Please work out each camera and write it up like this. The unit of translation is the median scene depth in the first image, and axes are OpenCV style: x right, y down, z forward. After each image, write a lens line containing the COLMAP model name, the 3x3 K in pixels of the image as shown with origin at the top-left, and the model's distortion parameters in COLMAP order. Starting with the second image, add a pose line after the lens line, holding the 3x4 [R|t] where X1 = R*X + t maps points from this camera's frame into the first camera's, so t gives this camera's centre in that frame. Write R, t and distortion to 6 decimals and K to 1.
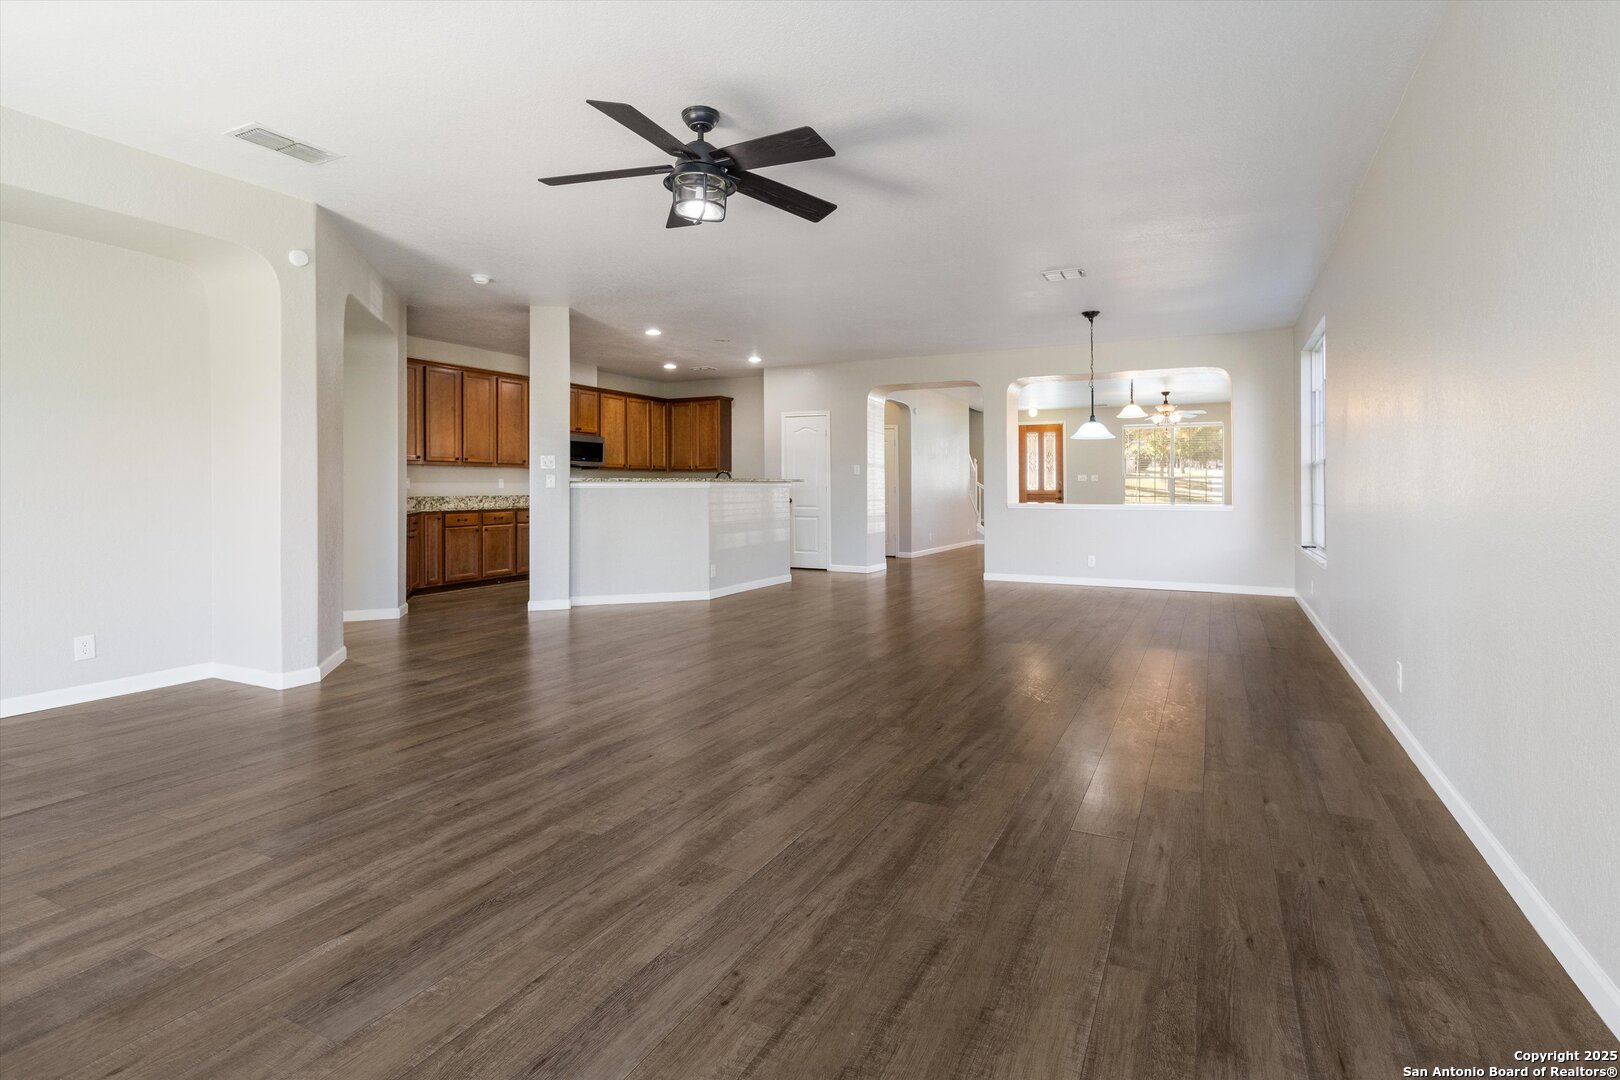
lens RADIAL K [[773.5, 0, 817.7], [0, 773.5, 446.6], [0, 0, 1]] dist [0.006629, -0.000569]
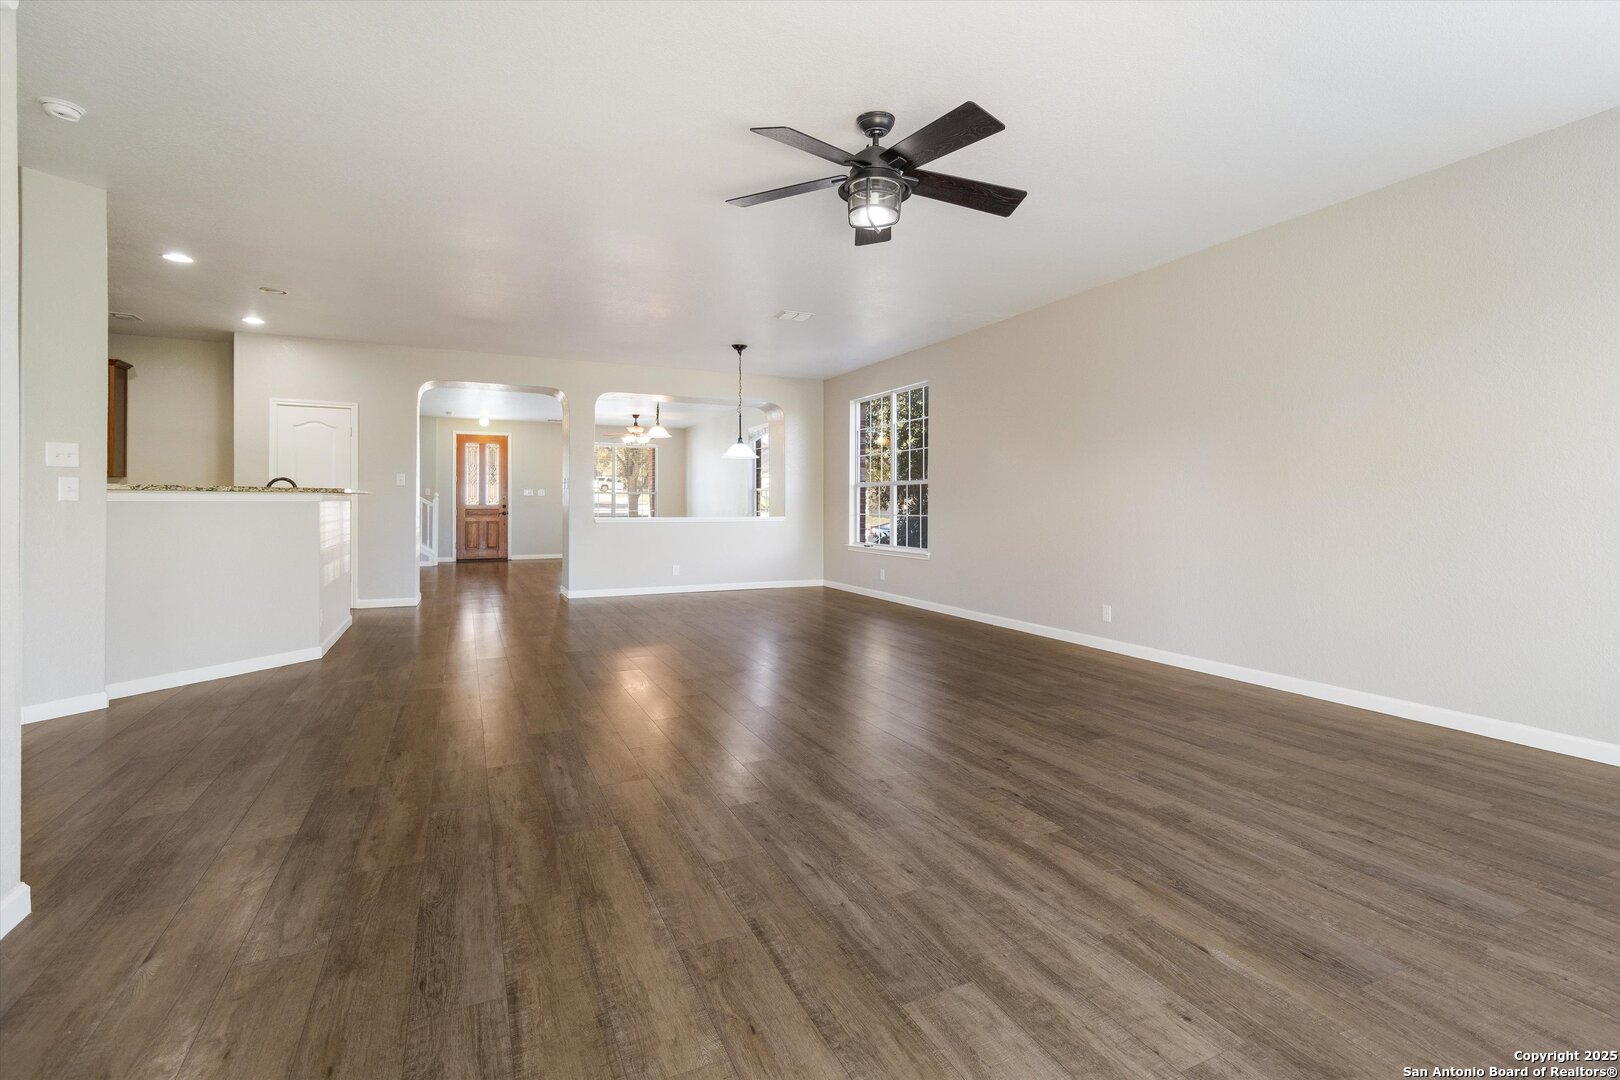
lens RADIAL K [[765.3, 0, 834.5], [0, 765.3, 517.1], [0, 0, 1]] dist [0.014657, -0.000317]
pose [[0.612104, -0.013972, 0.790654, -1.220525], [-0.043284, 0.997753, 0.051141, 0.030360], [-0.789592, -0.065526, 0.610124, 0.590770]]
